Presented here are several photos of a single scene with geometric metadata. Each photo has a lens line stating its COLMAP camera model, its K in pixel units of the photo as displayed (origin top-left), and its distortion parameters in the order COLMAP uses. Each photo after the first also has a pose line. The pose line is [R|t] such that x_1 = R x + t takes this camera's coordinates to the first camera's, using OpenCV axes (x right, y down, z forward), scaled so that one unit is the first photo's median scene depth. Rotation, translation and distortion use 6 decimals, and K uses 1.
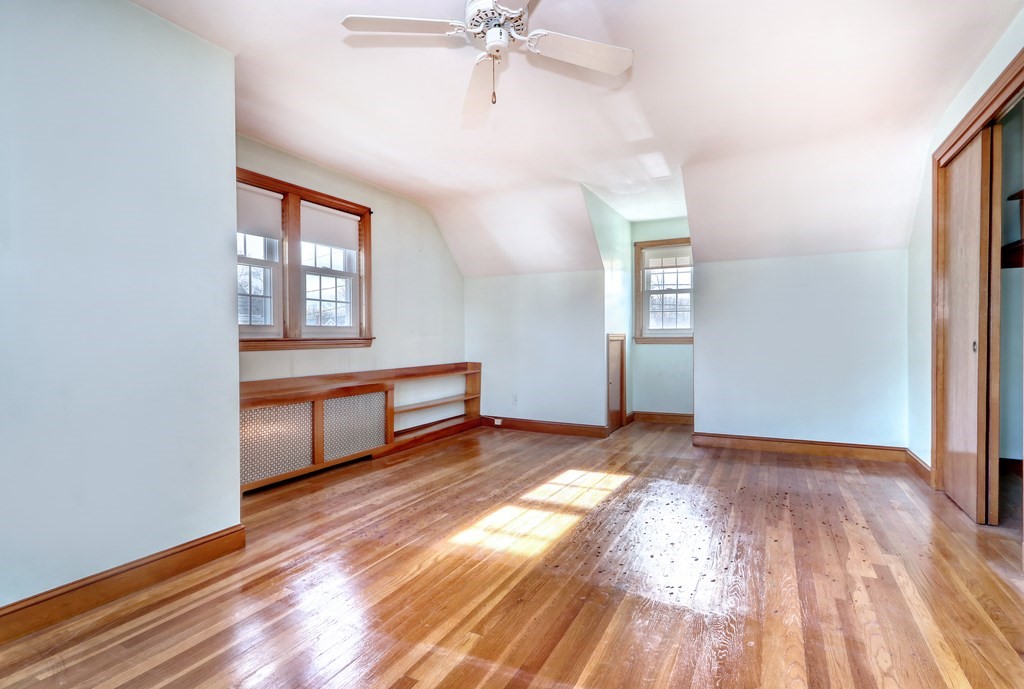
lens RADIAL K [[483.4, 0, 512.0], [0, 483.4, 344.5], [0, 0, 1]] dist [0.000059, -0.000668]
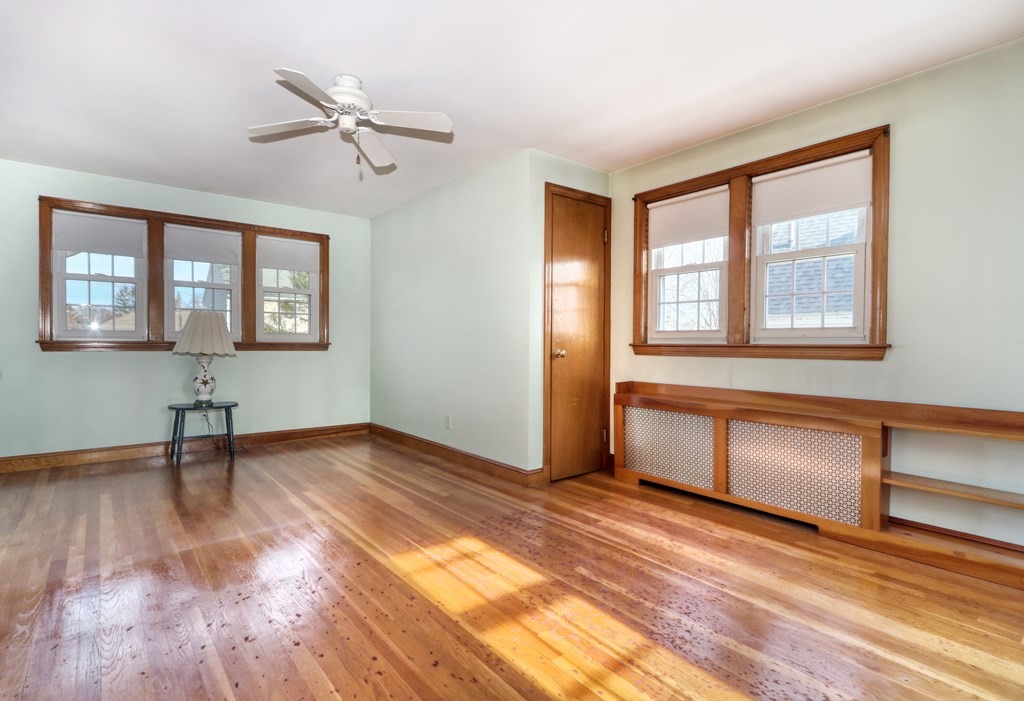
lens RADIAL K [[521.1, 0, 512.0], [0, 521.1, 350.5], [0, 0, 1]] dist [0.015227, 0.000113]
pose [[-0.393438, 0.018993, -0.919155, 0.640022], [-0.016486, 0.999480, 0.027709, -0.024318], [0.919203, 0.026055, -0.392921, 1.120263]]
